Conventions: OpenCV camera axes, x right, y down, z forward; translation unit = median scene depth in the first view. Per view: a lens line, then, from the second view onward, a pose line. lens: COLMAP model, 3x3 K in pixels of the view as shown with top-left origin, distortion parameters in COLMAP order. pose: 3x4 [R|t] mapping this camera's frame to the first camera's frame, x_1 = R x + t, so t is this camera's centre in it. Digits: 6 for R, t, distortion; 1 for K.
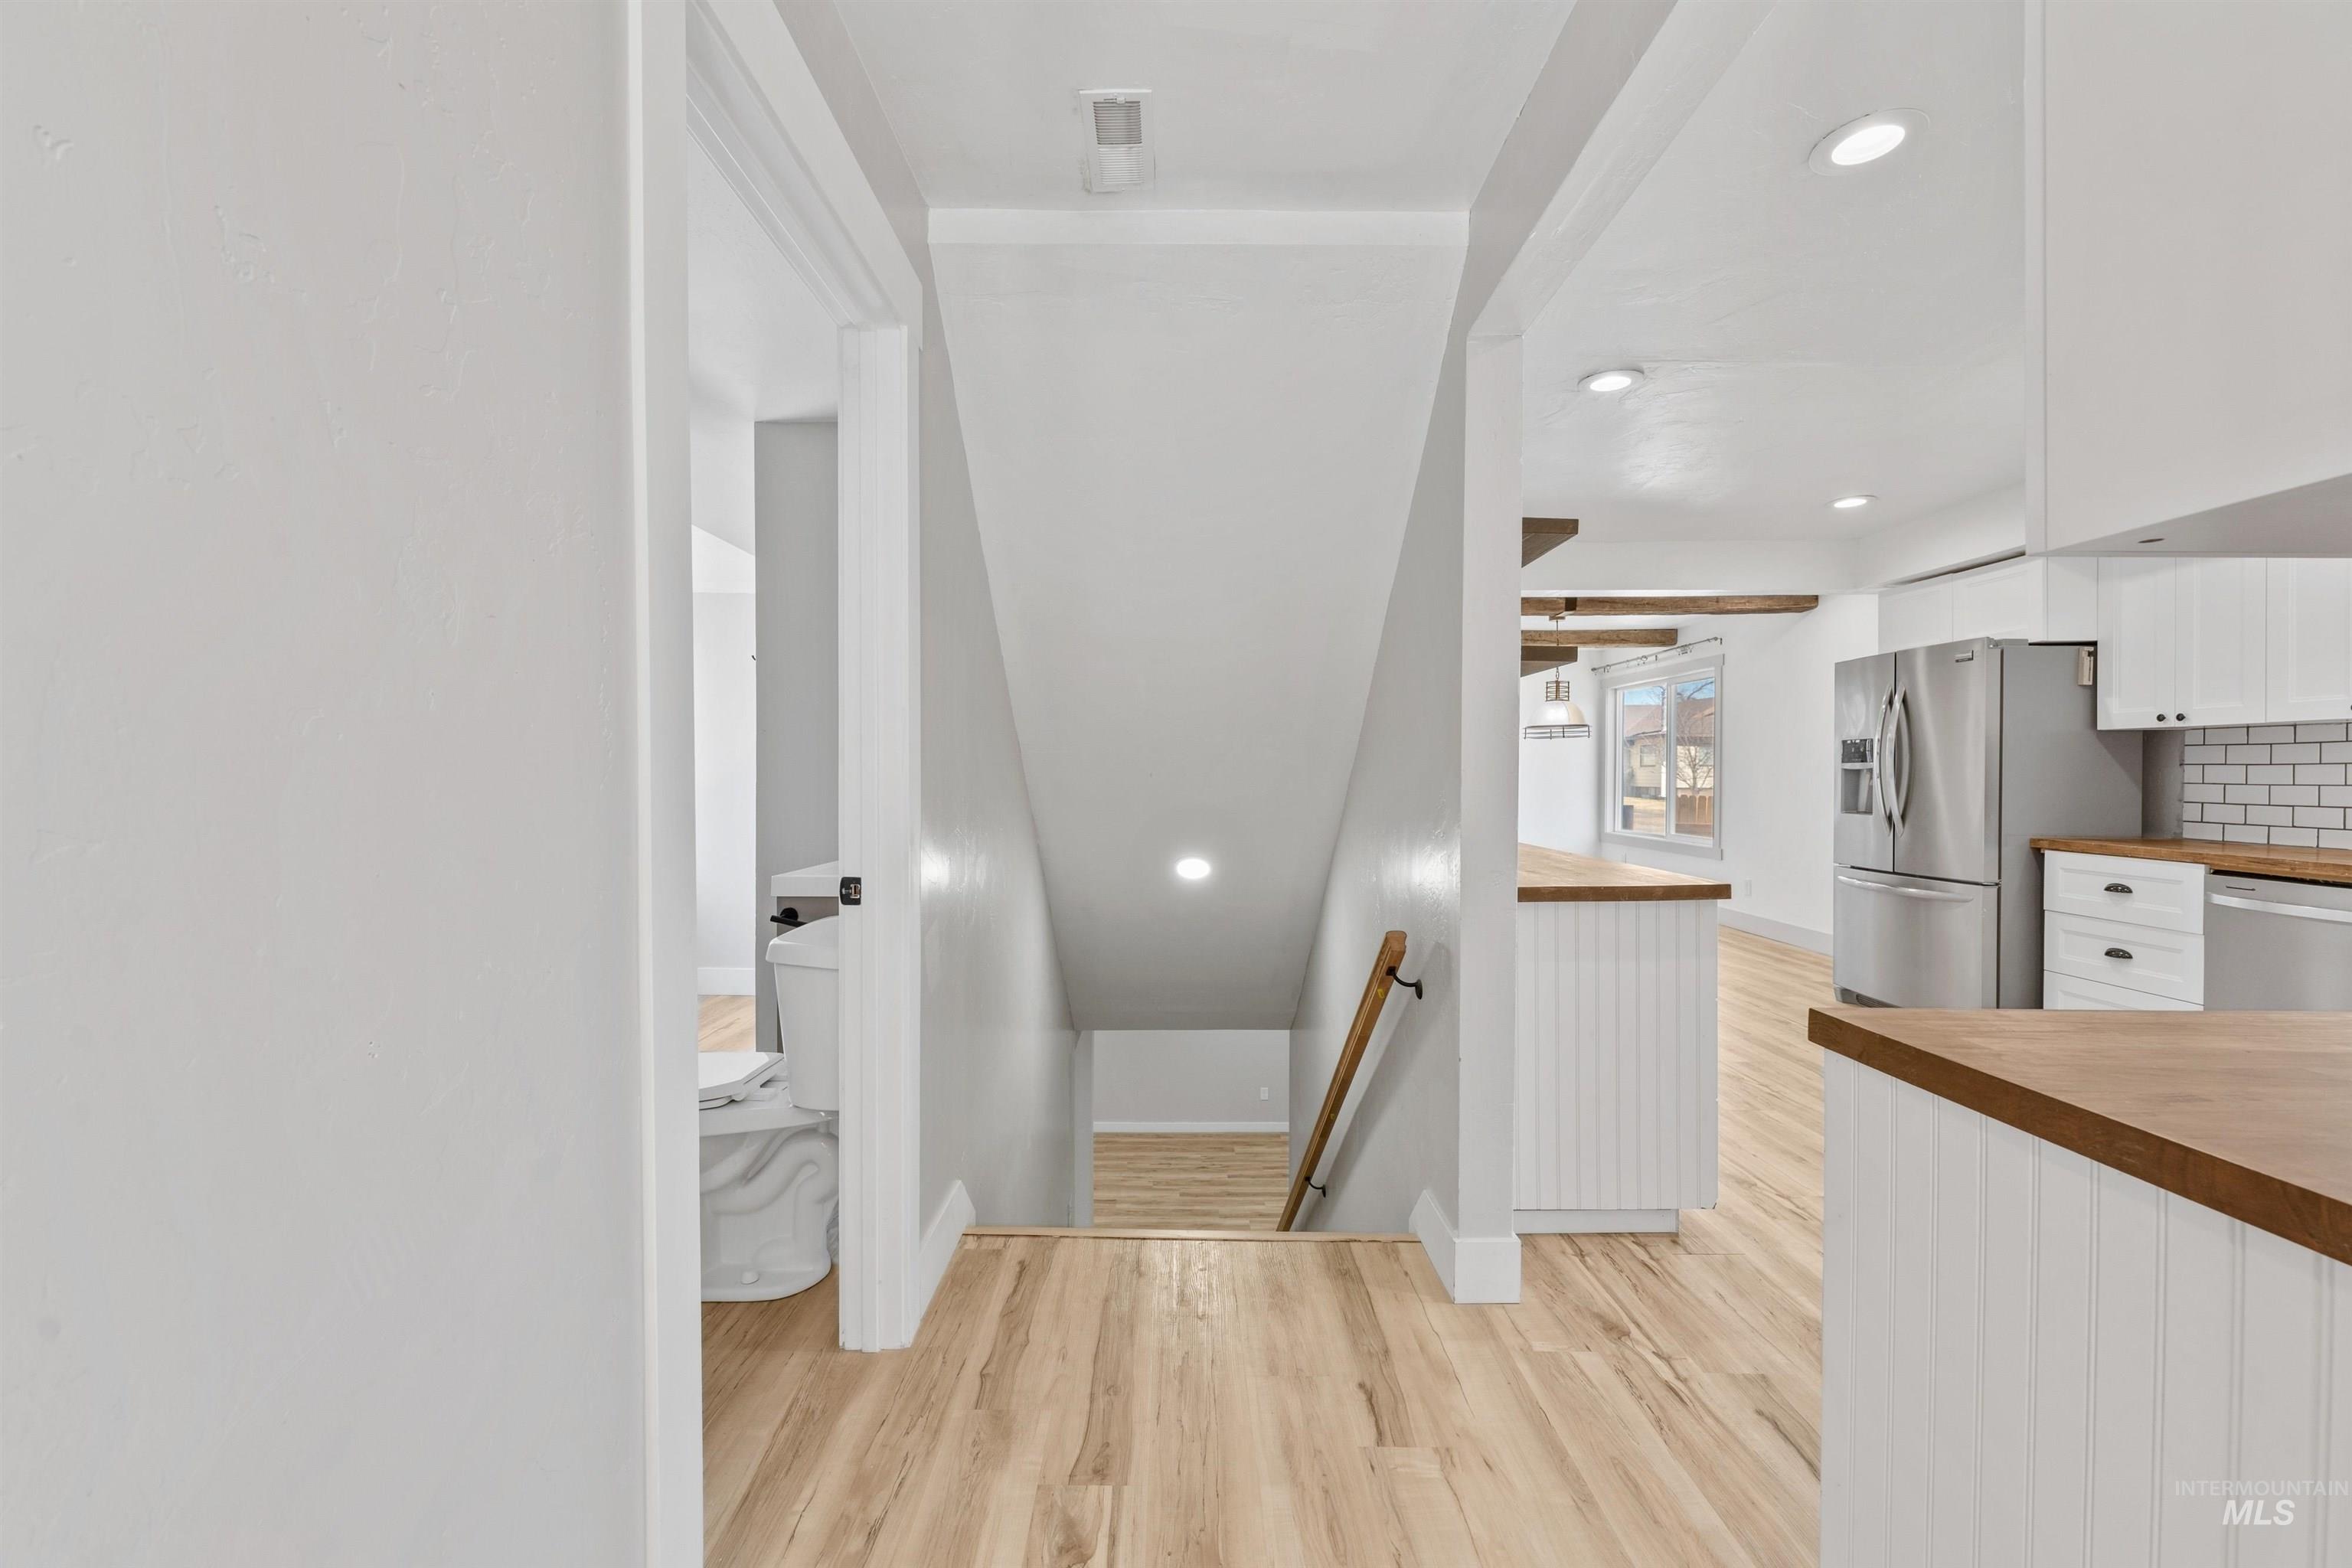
lens RADIAL K [[944.4, 0, 1172.1], [0, 944.4, 781.9], [0, 0, 1]] dist [-0.001675, -0.000090]
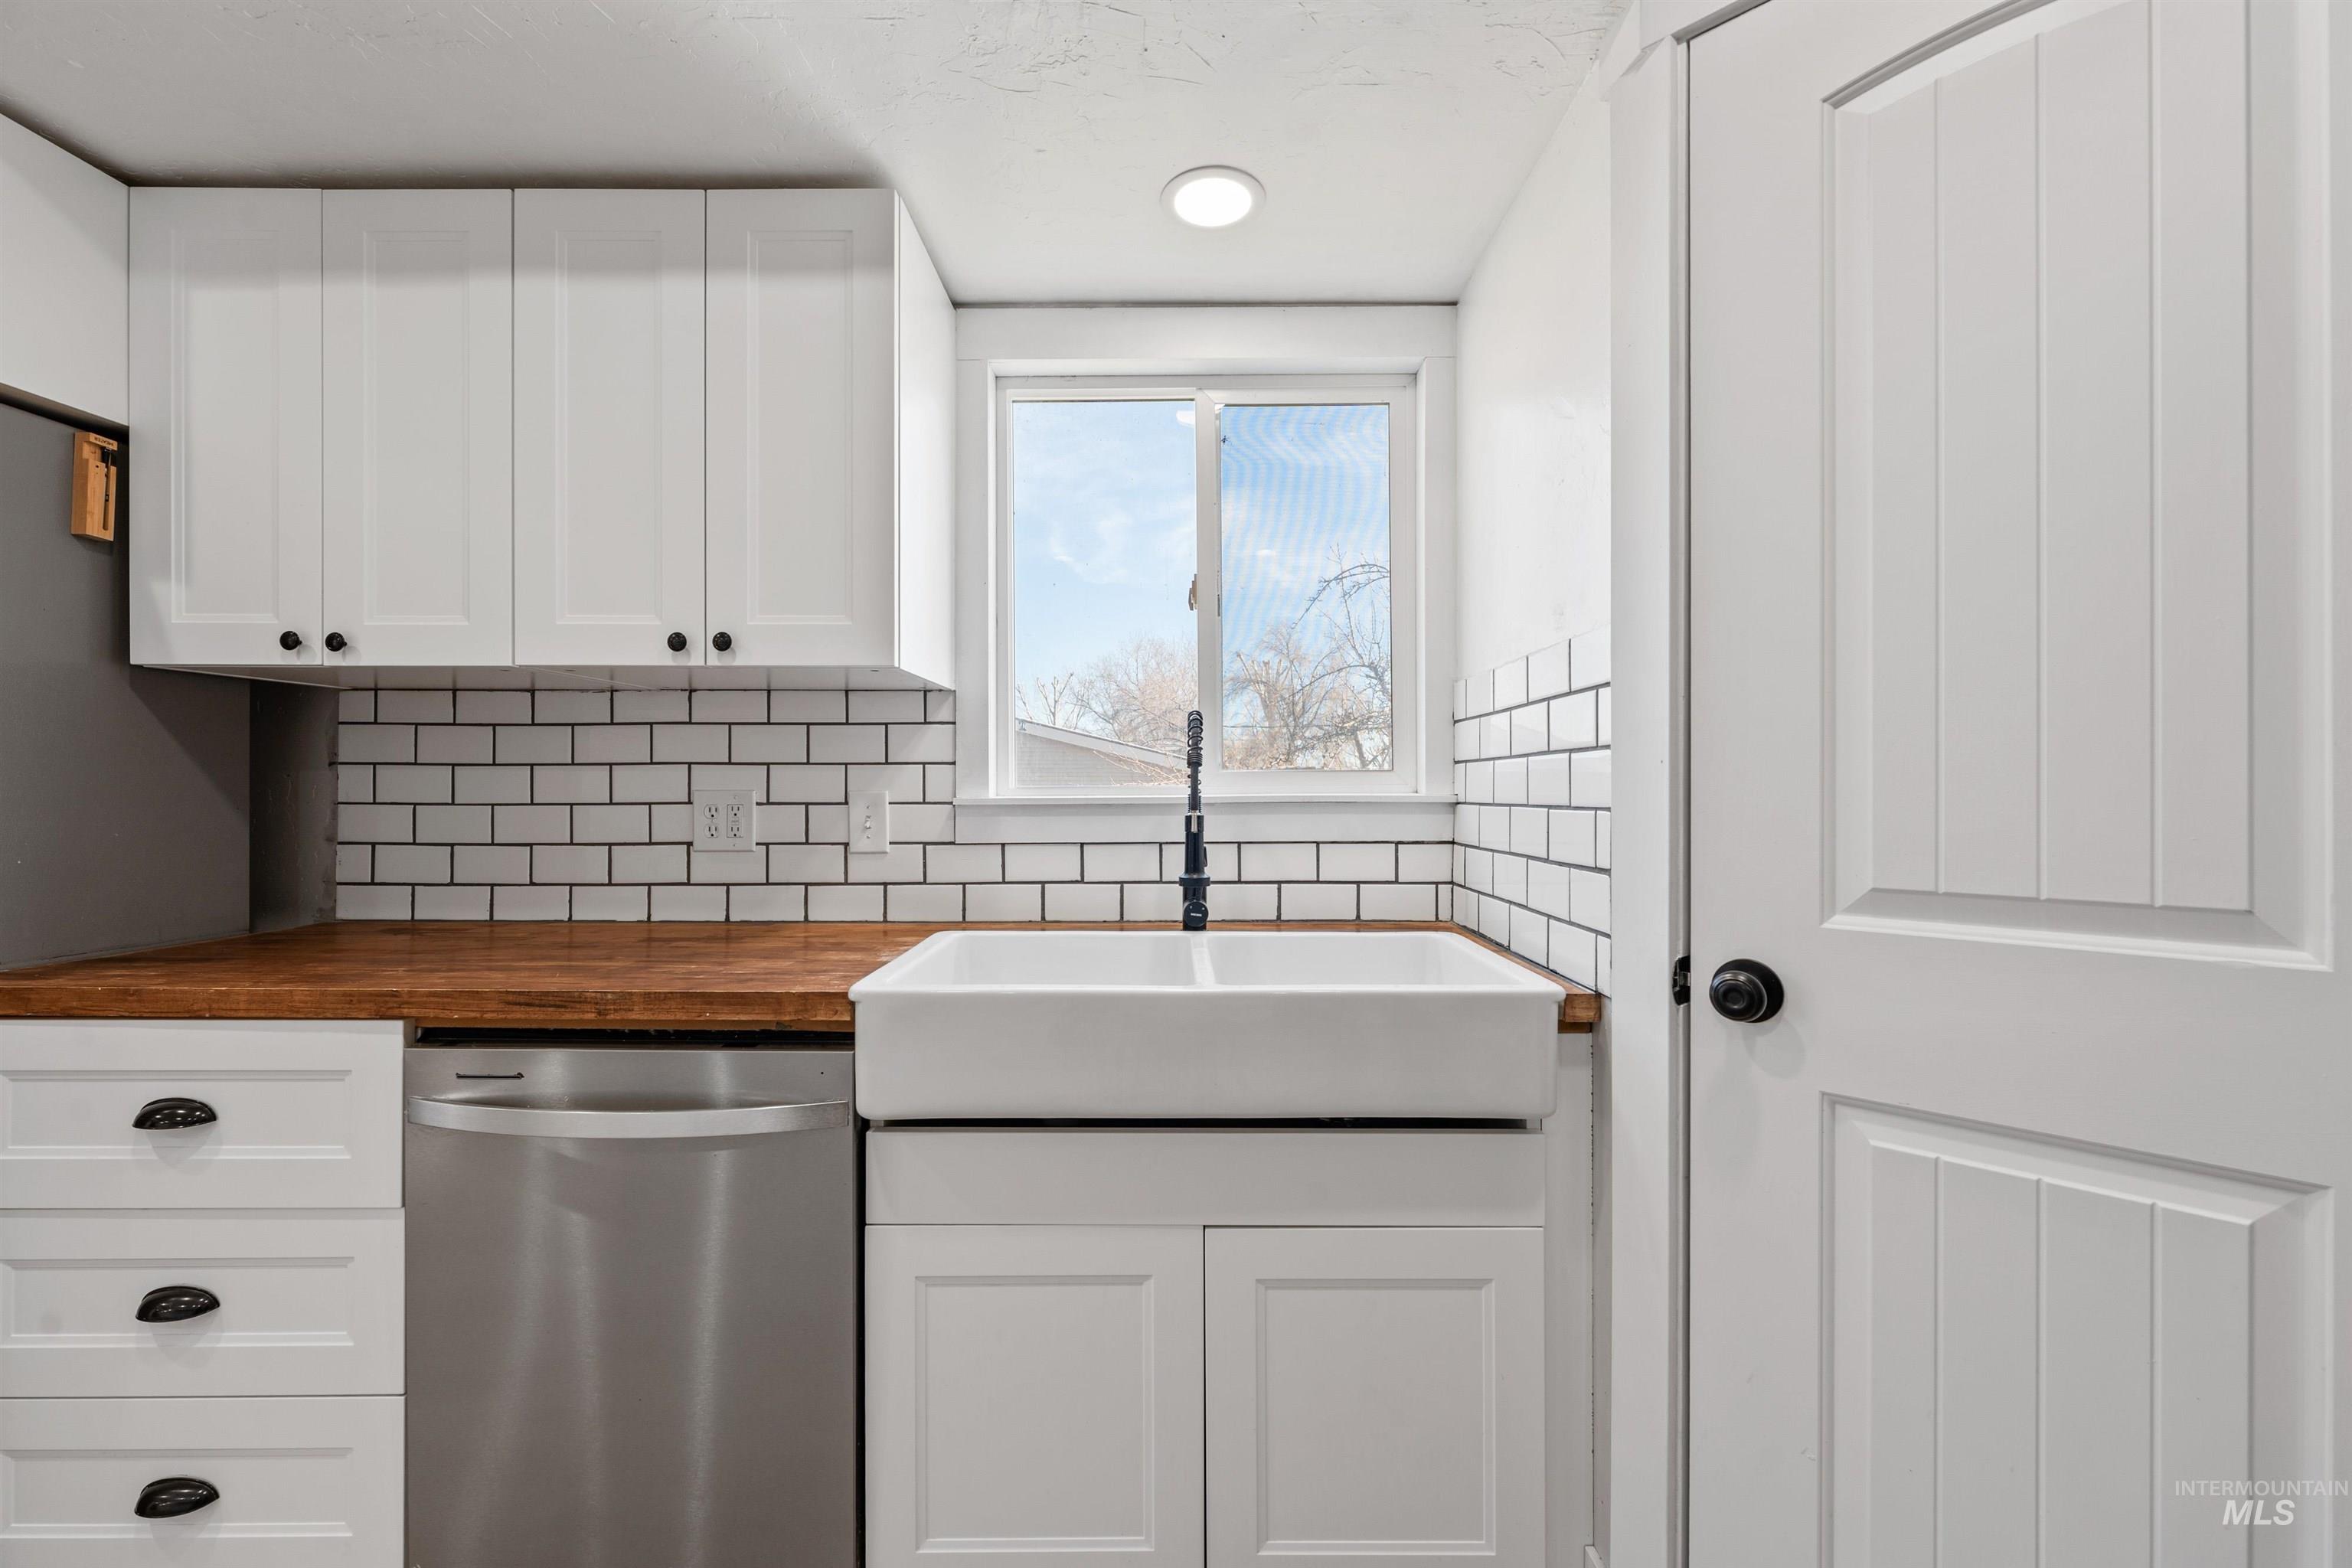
lens RADIAL K [[944.4, 0, 1176.1], [0, 944.4, 787.7], [0, 0, 1]] dist [-0.001675, -0.000090]
pose [[0.008456, 0.004769, 0.999953, 0.624155], [0.012381, 0.999911, -0.004873, 0.001067], [-0.999888, 0.012421, 0.008396, 0.594574]]
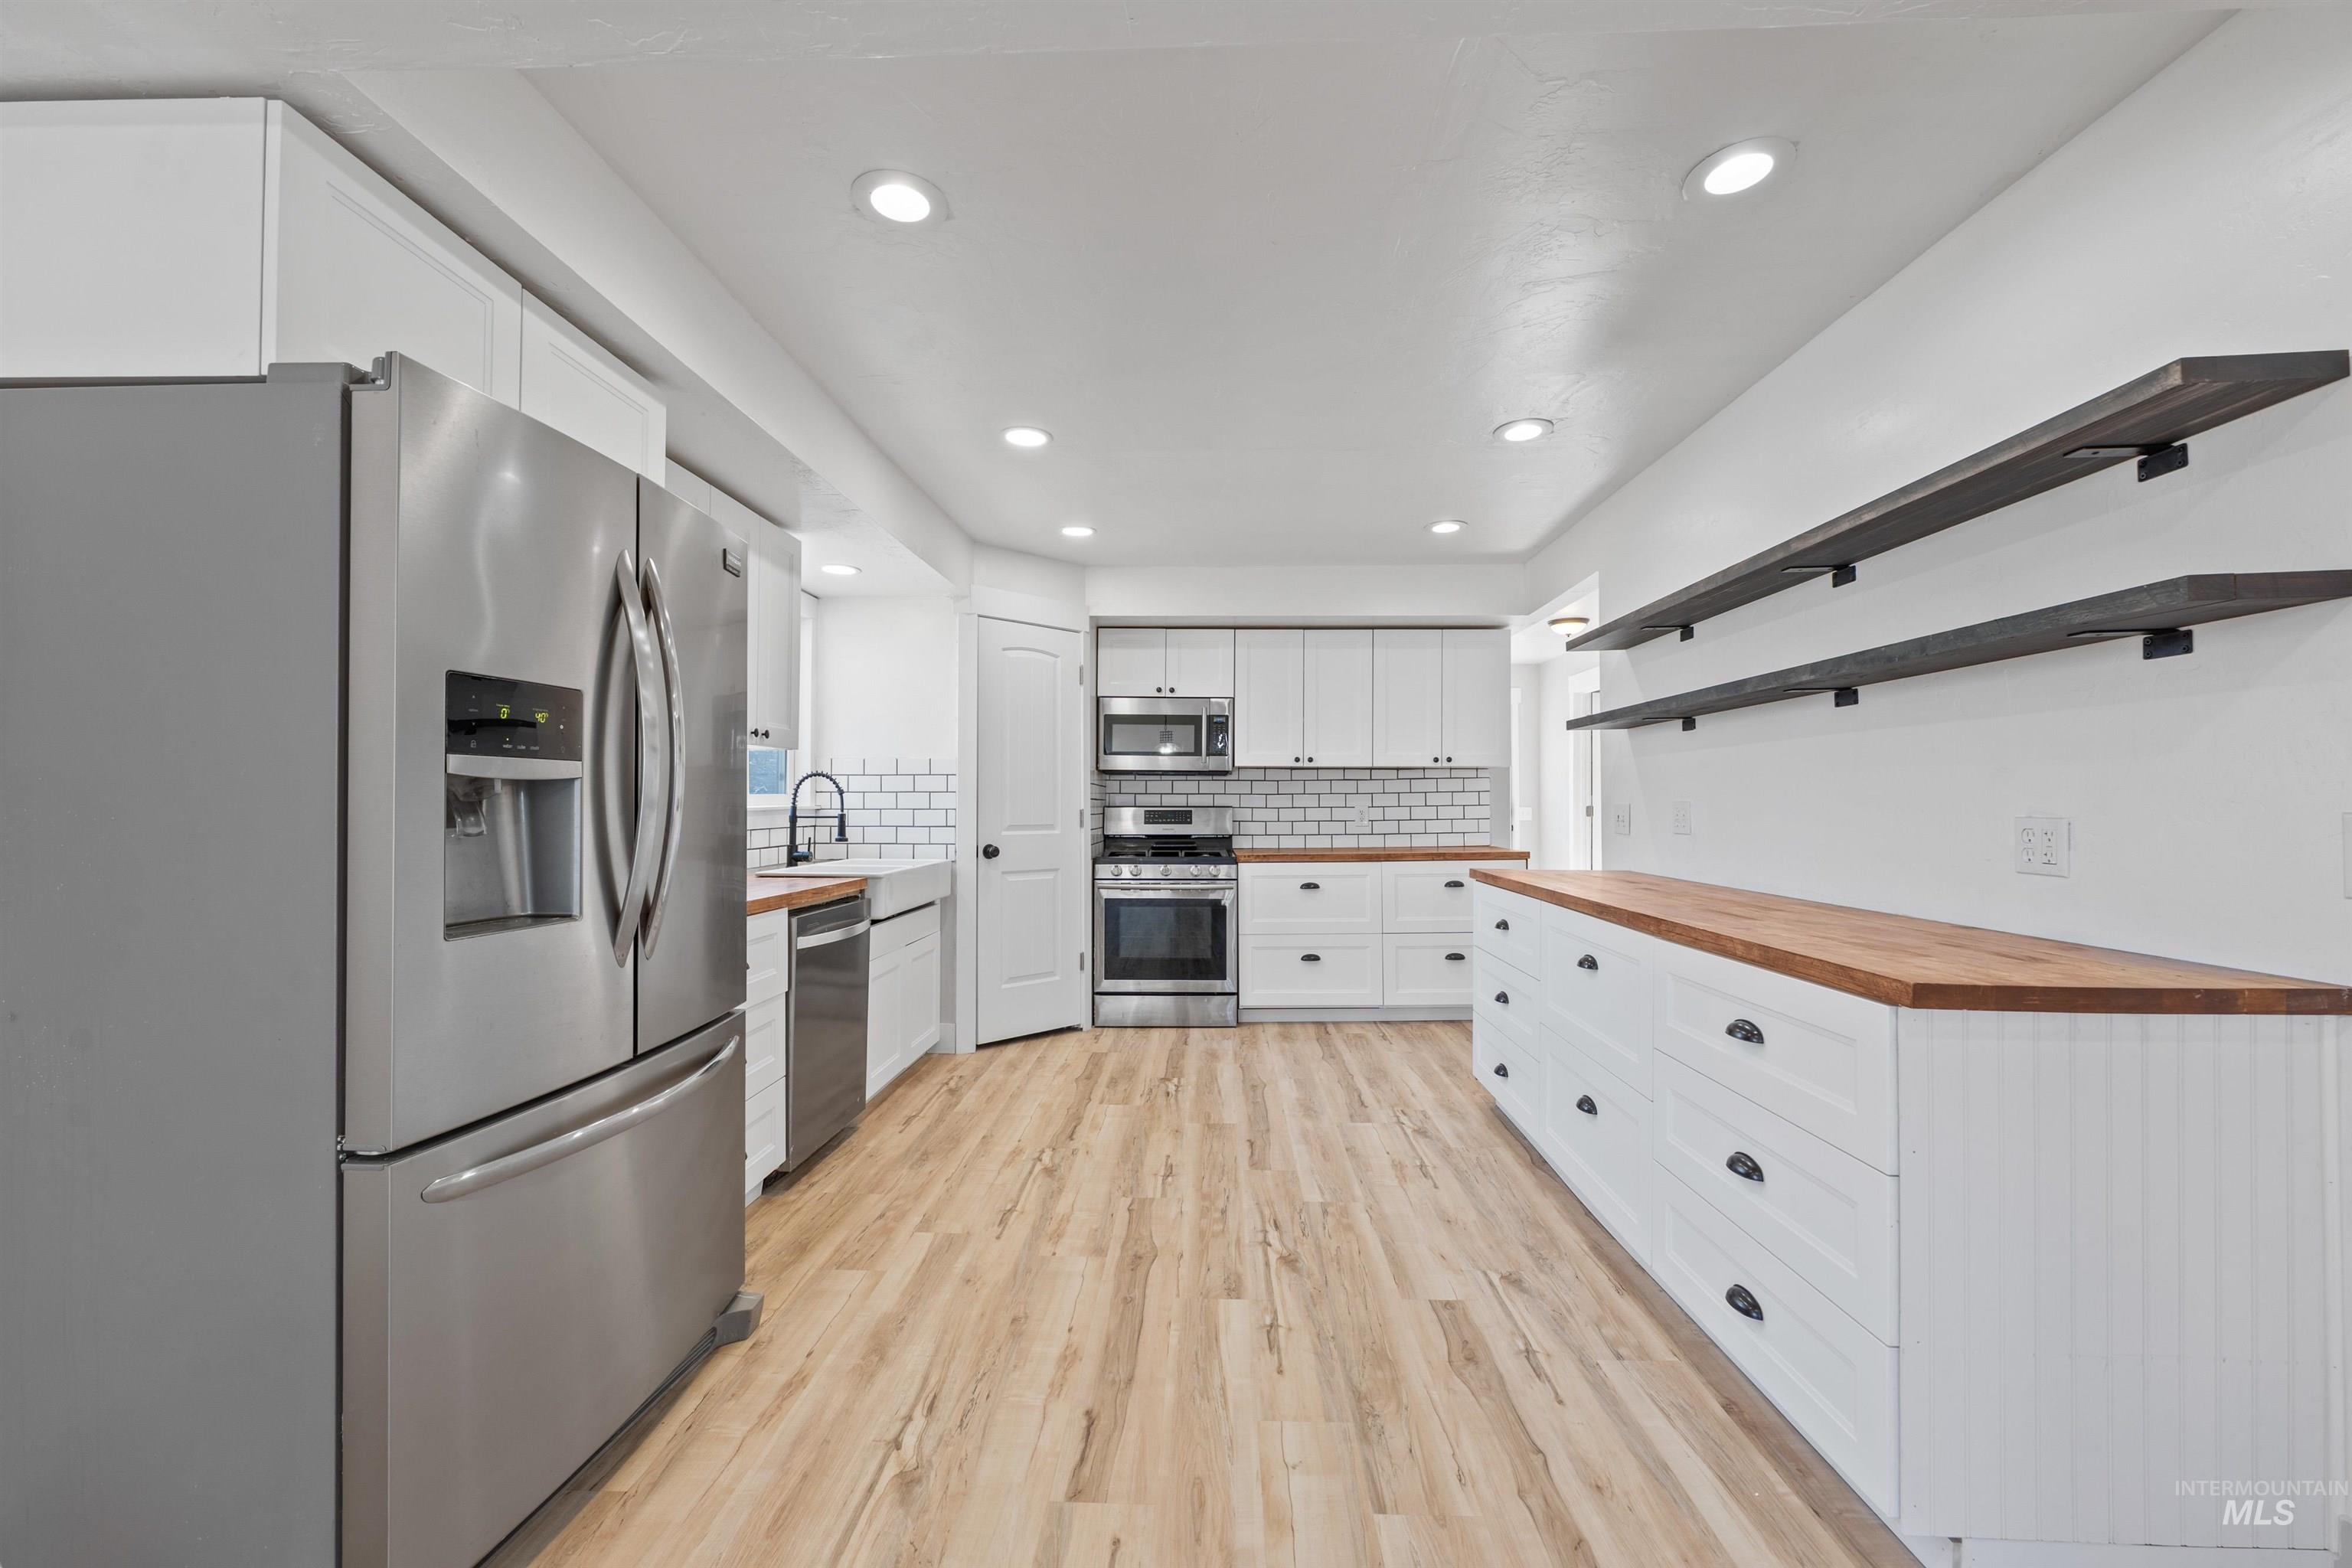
lens RADIAL K [[944.4, 0, 1177.0], [0, 944.4, 796.7], [0, 0, 1]] dist [-0.001675, -0.000090]
pose [[-0.999291, 0.005955, 0.037183, 0.625695], [0.005933, 0.999982, -0.000718, -0.004058], [-0.037187, -0.000497, -0.999308, 1.552147]]
